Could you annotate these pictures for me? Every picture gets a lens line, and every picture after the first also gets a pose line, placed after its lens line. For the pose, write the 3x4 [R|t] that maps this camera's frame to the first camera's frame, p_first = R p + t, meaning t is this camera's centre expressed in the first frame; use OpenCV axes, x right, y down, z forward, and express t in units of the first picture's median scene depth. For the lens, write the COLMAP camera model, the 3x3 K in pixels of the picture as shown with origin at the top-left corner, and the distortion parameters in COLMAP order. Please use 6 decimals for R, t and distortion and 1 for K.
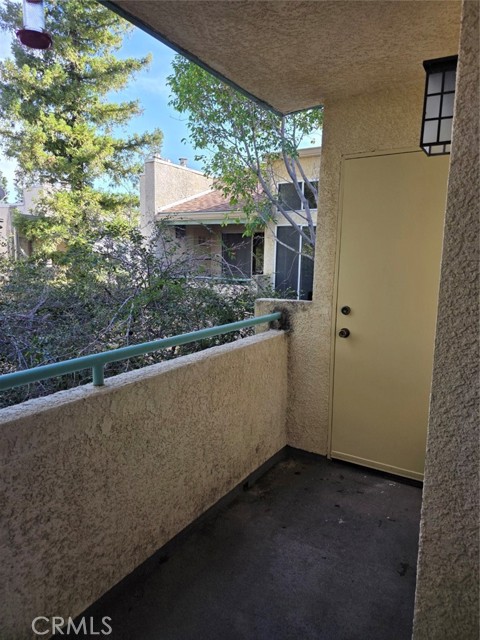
lens RADIAL K [[432.8, 0, 239.3], [0, 432.8, 320.2], [0, 0, 1]] dist [0.002207, 0.000273]
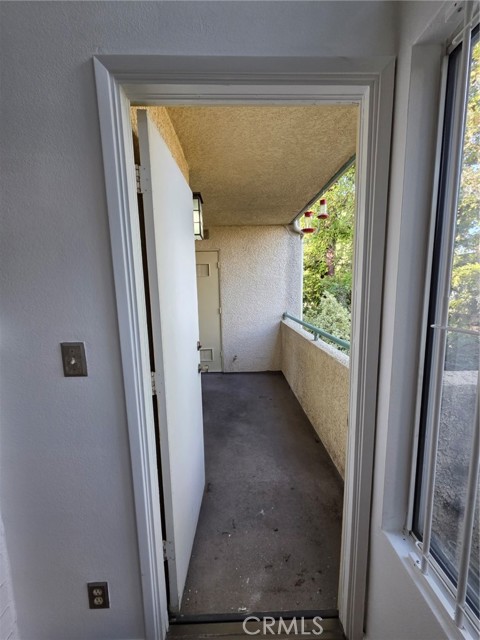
lens RADIAL K [[255.9, 0, 239.2], [0, 255.9, 319.5], [0, 0, 1]] dist [0.002987, 0.000196]
pose [[-0.831442, 0.074482, -0.550596, 0.709073], [-0.082816, 0.963290, 0.255369, -0.250287], [0.549404, 0.257923, -0.794752, 1.544454]]
